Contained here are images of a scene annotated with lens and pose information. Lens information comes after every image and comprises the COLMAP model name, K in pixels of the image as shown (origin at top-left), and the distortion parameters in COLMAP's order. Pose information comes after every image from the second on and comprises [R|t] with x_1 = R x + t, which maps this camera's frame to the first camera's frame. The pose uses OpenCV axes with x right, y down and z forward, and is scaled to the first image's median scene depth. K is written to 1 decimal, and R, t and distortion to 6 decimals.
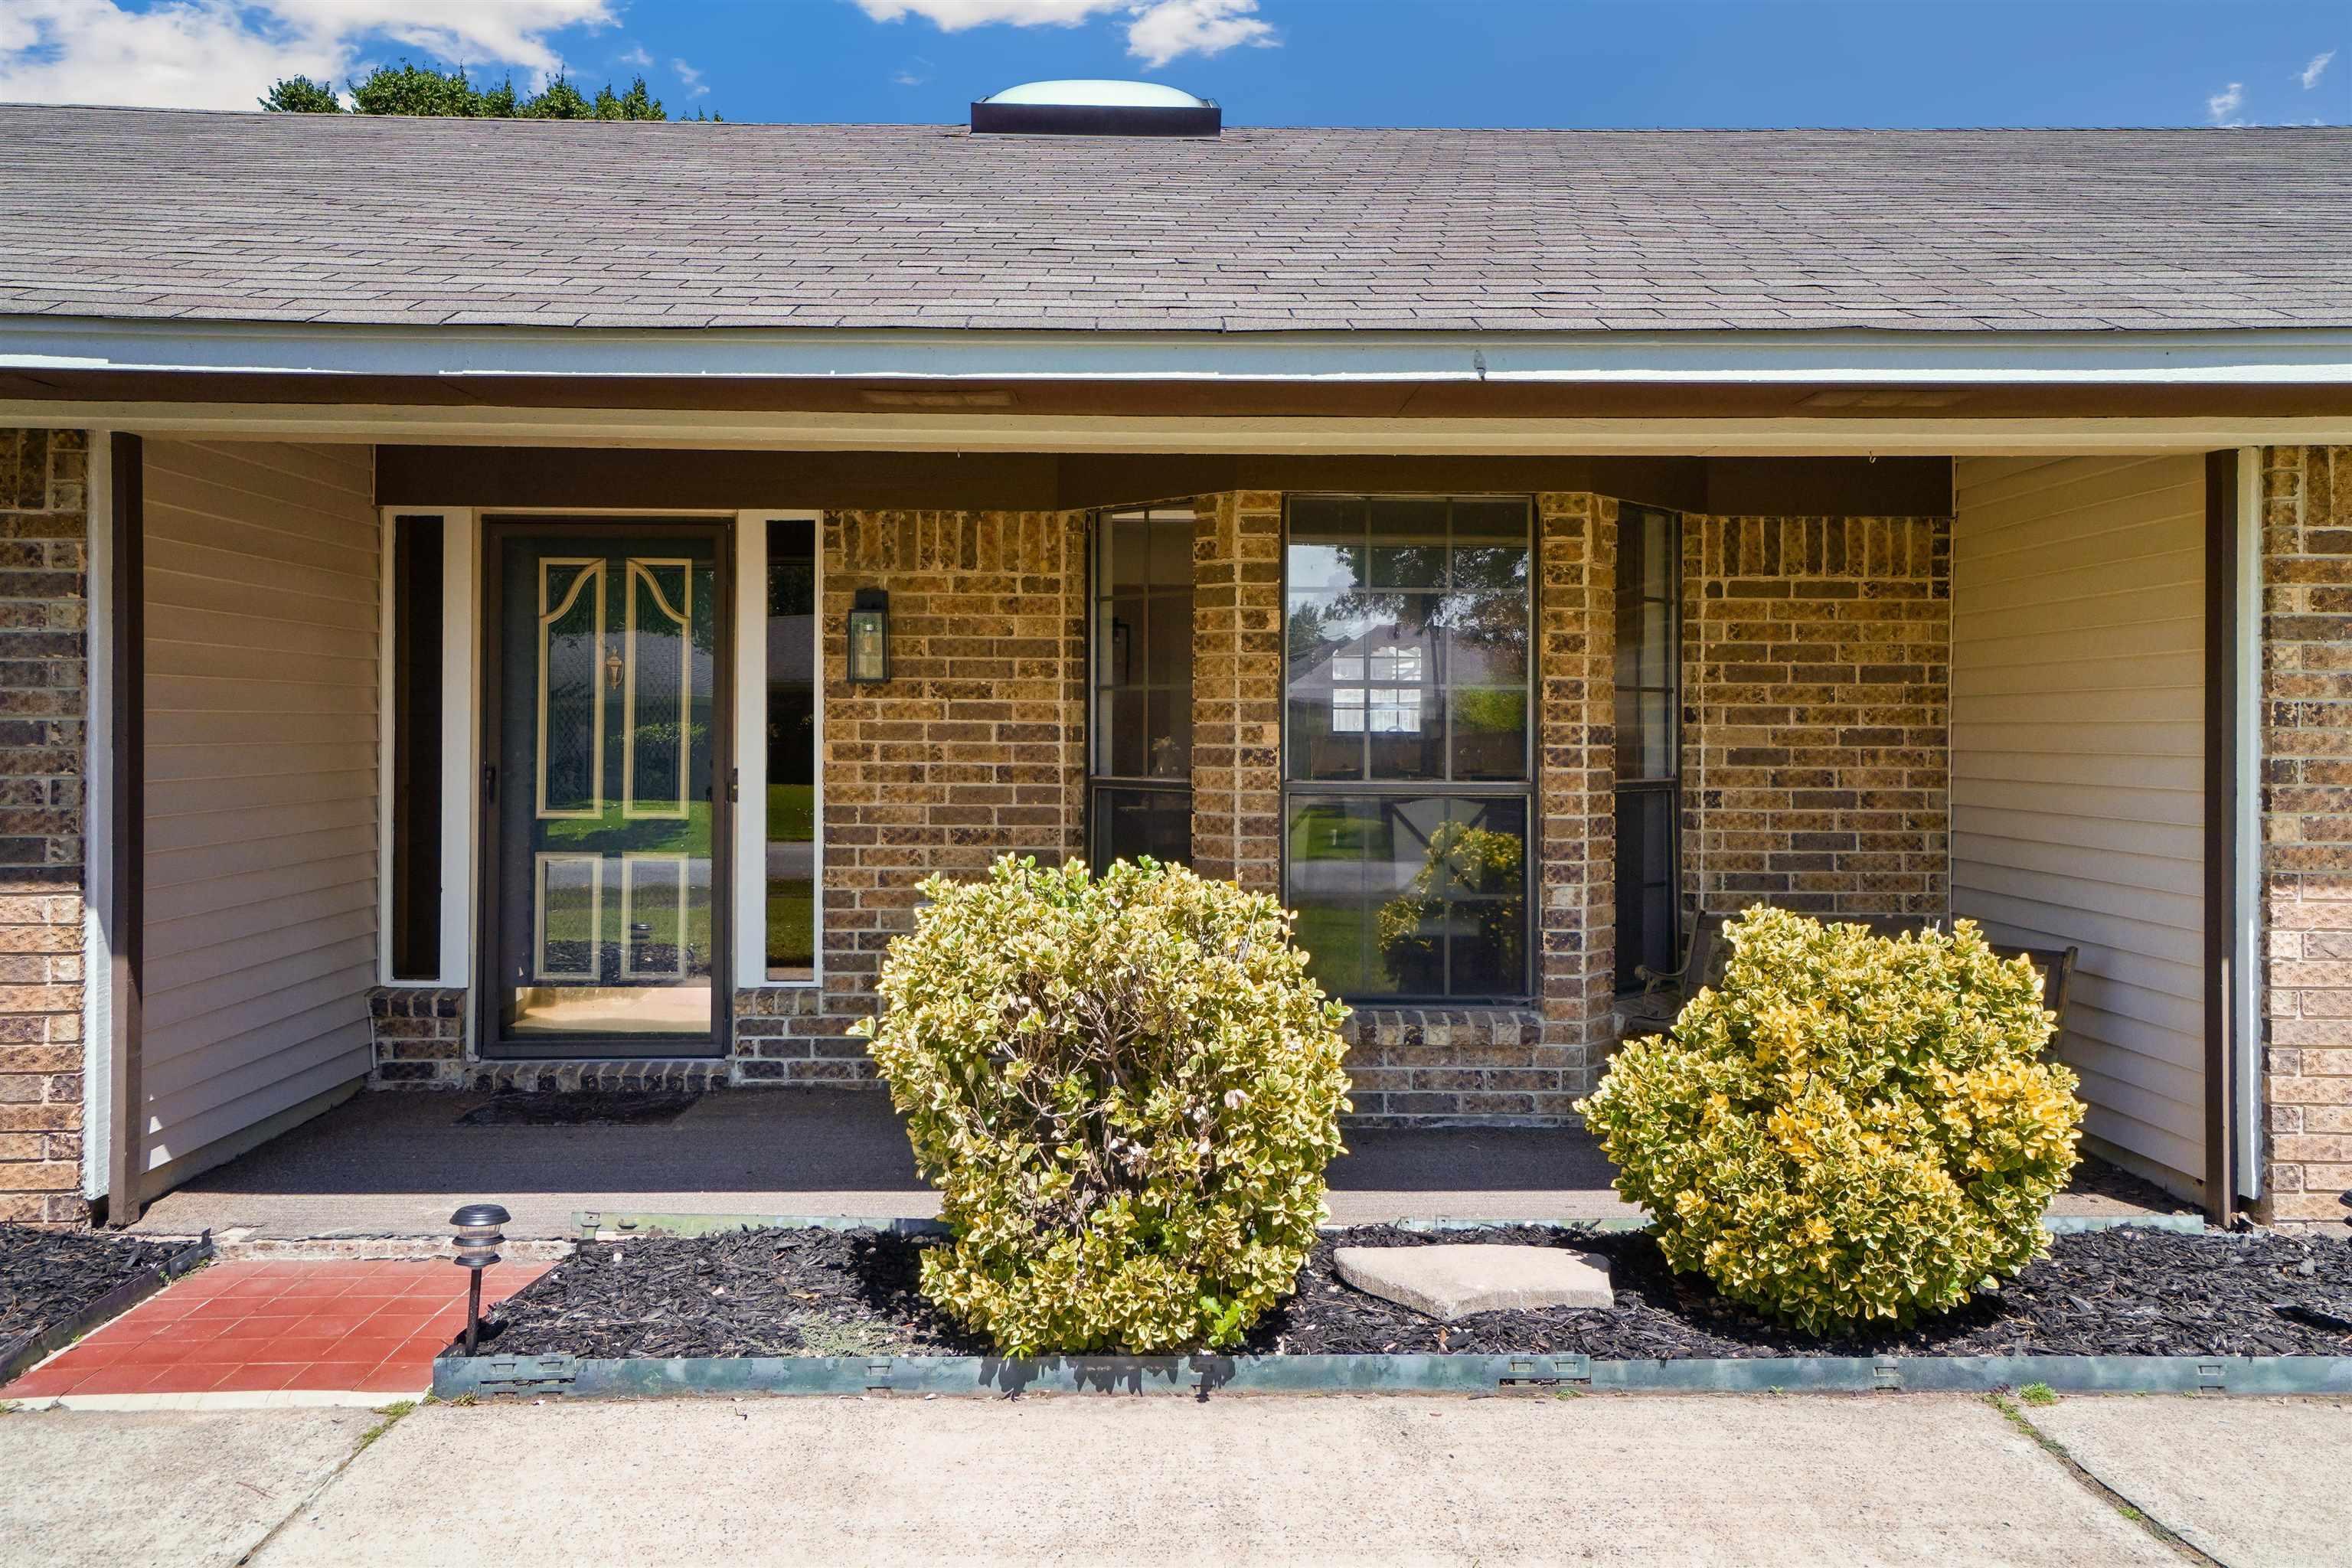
lens RADIAL K [[1757.9, 0, 1176.0], [0, 1757.9, 784.0], [0, 0, 1]] dist [0.000458, 0.000259]
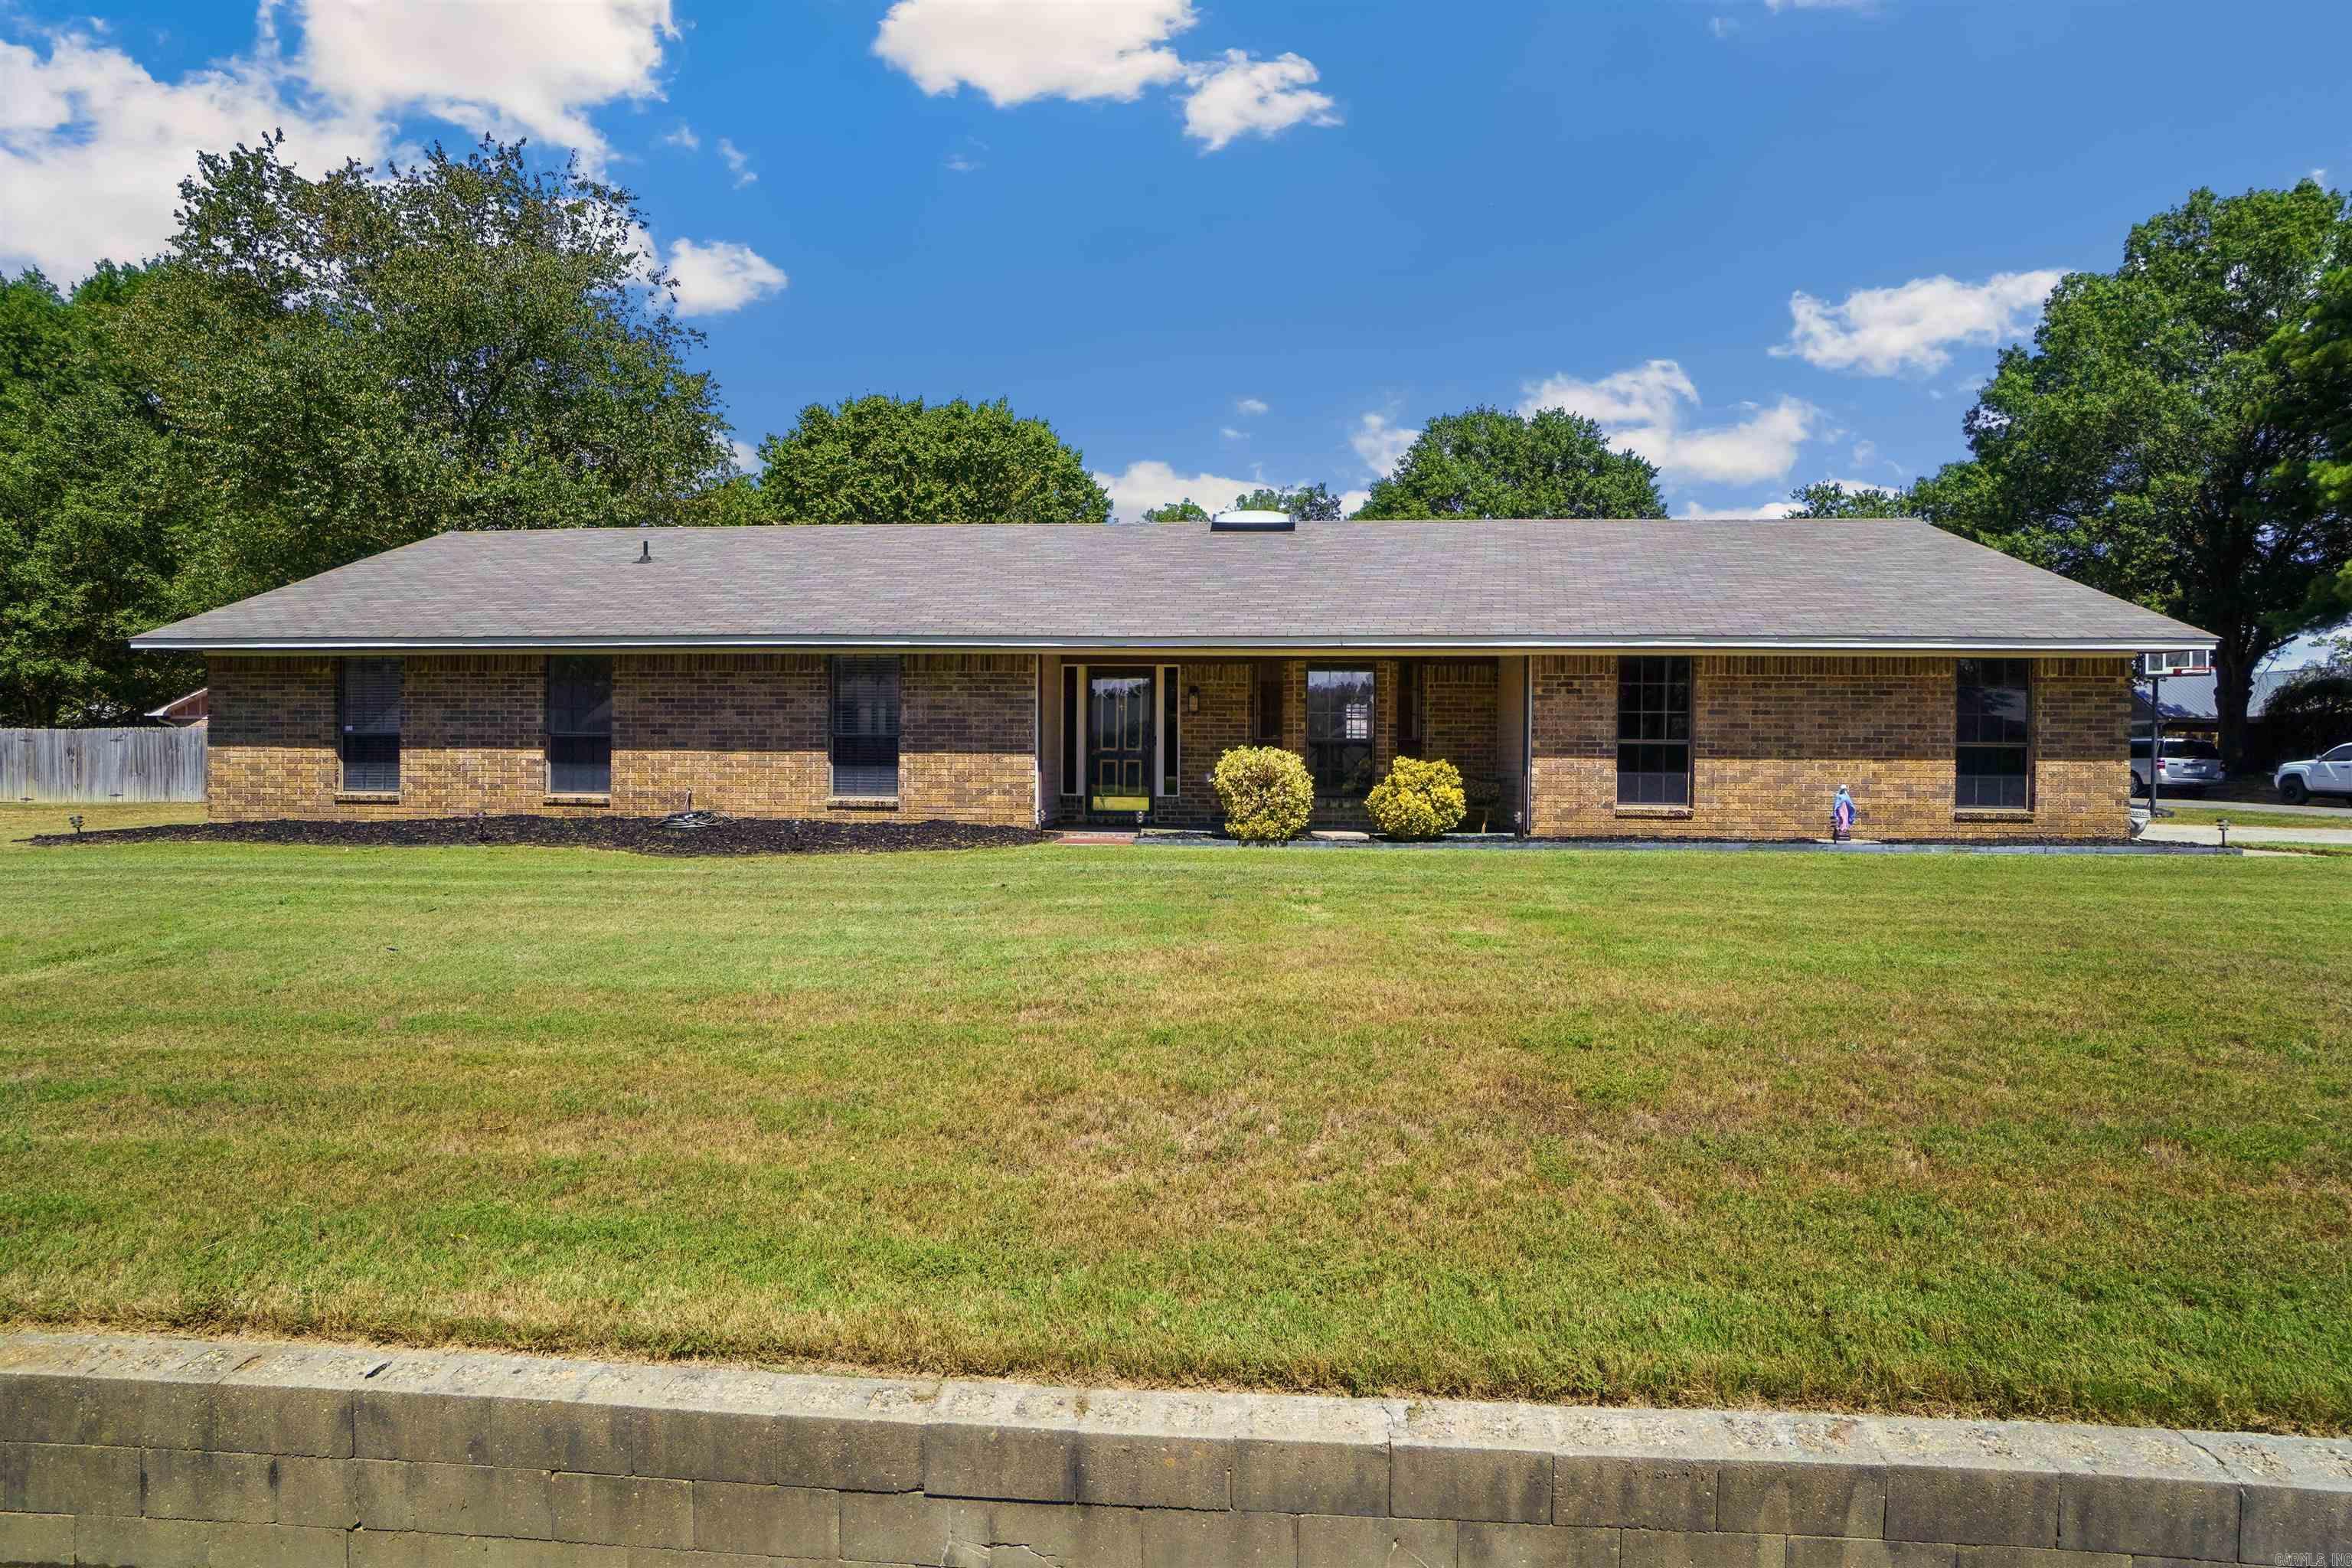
lens RADIAL K [[1152.3, 0, 1176.0], [0, 1152.3, 784.0], [0, 0, 1]] dist [-0.041347, 0.000051]
pose [[0.995539, 0.006037, -0.094153, 0.021415], [-0.006800, 0.999947, -0.007782, 0.167767], [0.094101, 0.008388, 0.995527, -2.087377]]
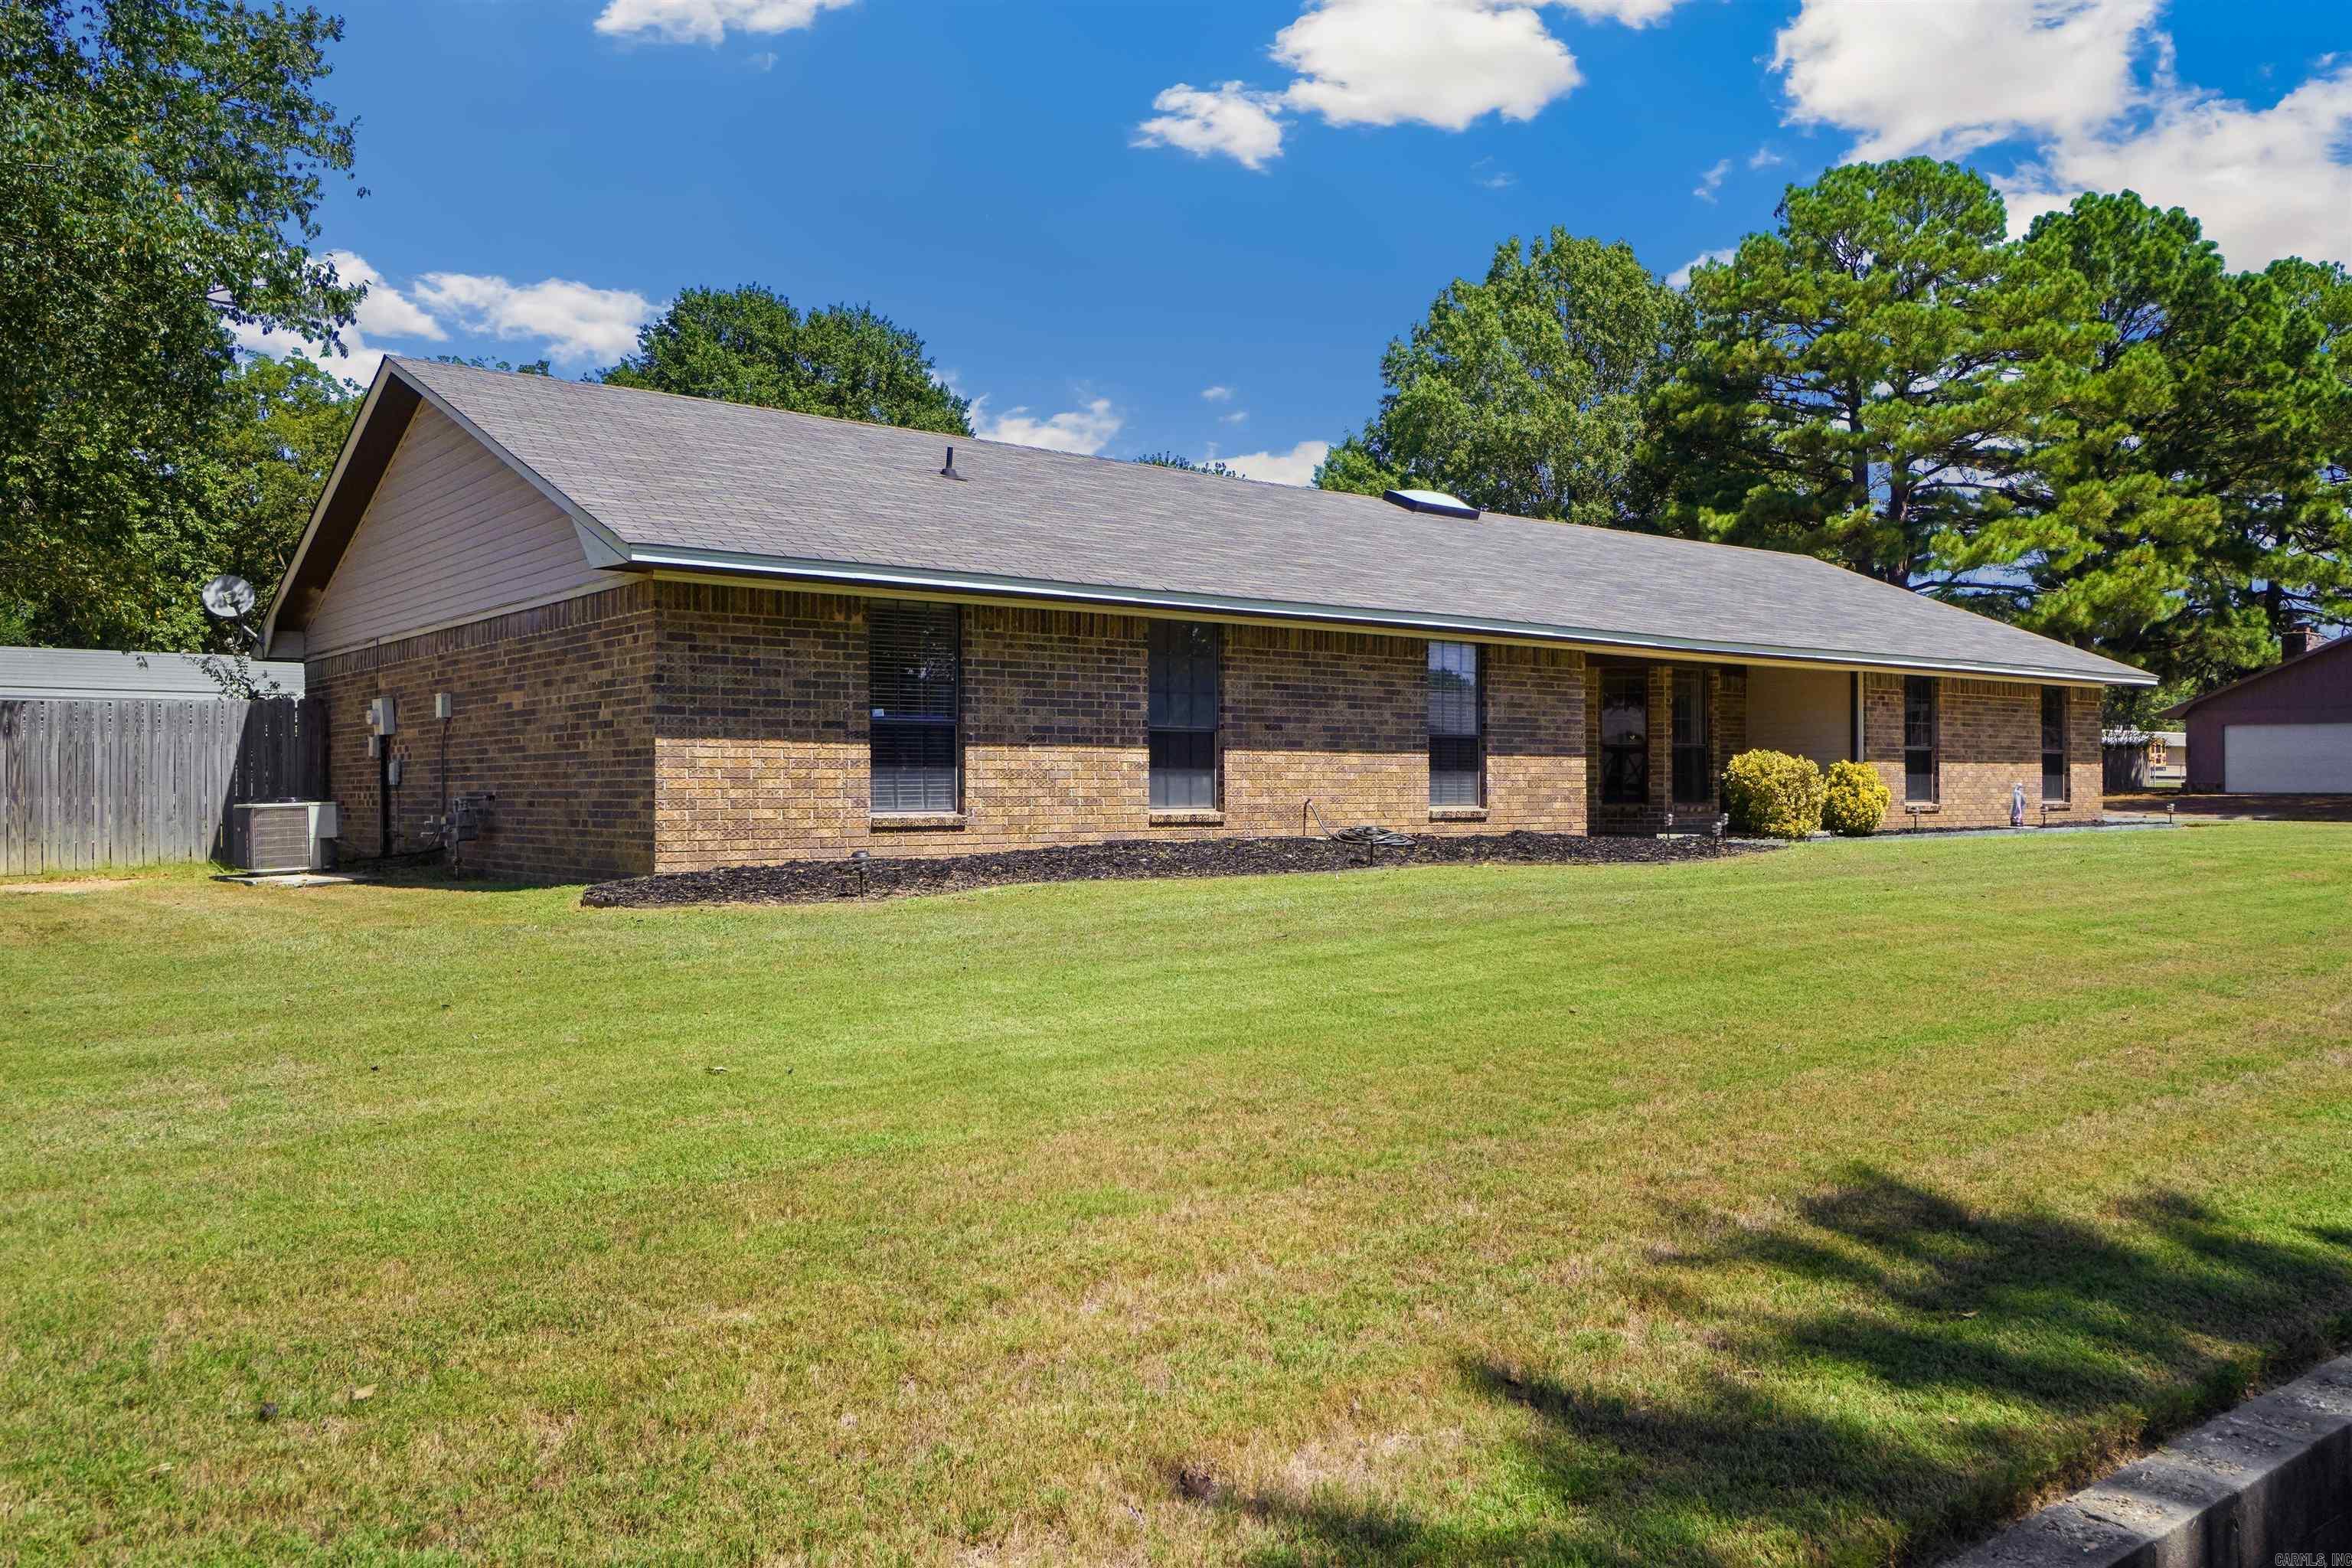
lens RADIAL K [[1757.9, 0, 1176.0], [0, 1757.9, 784.0], [0, 0, 1]] dist [0.000458, 0.000259]
pose [[0.796685, -0.002550, 0.604389, -4.328626], [0.008416, 0.999941, -0.006874, 0.154181], [-0.604336, 0.010562, 0.796660, -1.945926]]
